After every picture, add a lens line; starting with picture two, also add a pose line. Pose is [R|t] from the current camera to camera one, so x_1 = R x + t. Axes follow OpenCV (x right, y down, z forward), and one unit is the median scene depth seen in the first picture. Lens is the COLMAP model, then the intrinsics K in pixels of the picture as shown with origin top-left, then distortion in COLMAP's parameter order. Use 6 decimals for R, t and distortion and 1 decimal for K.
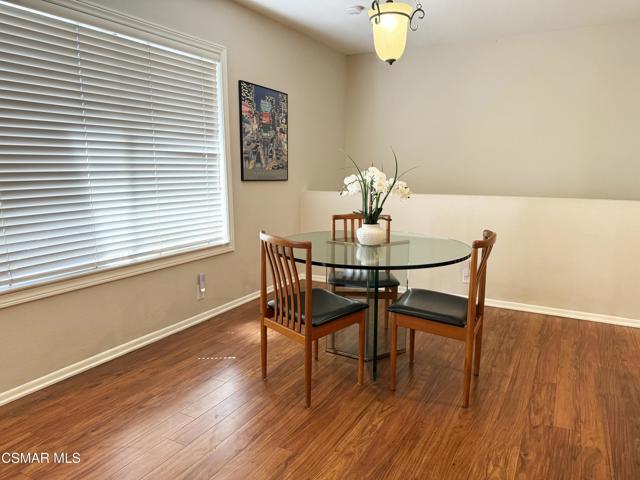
lens RADIAL K [[444.9, 0, 321.0], [0, 444.9, 242.2], [0, 0, 1]] dist [0.023130, -0.035145]
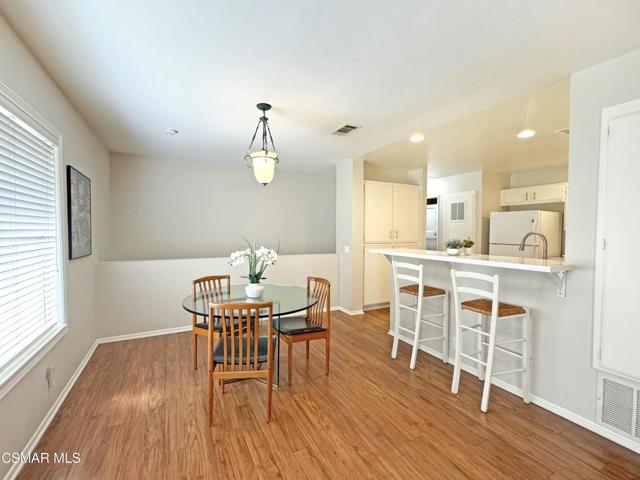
lens RADIAL K [[281.3, 0, 317.5], [0, 281.3, 236.9], [0, 0, 1]] dist [-0.015369, 0.000093]
pose [[0.566461, -0.019676, 0.823854, -0.591852], [0.134509, 0.988516, -0.068876, -0.107794], [-0.813037, 0.149831, 0.562602, 0.271228]]
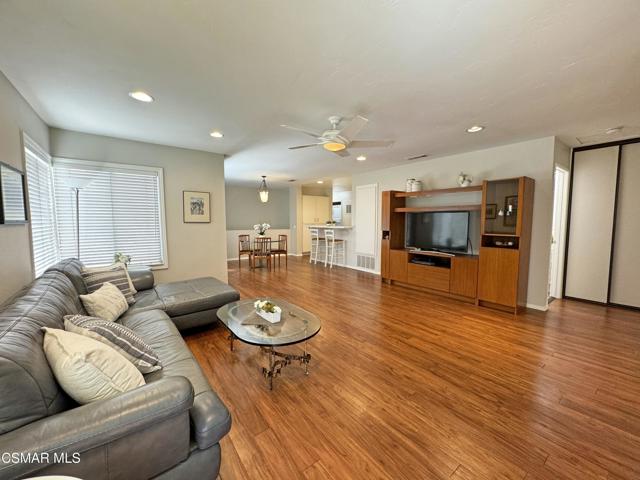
lens RADIAL K [[254.5, 0, 320.0], [0, 254.5, 237.5], [0, 0, 1]] dist [-0.001863, 0.000152]
pose [[0.412361, -0.068216, 0.908463, -2.144862], [0.151846, 0.988390, 0.005294, 0.059661], [-0.898277, 0.135763, 0.417932, -0.674829]]
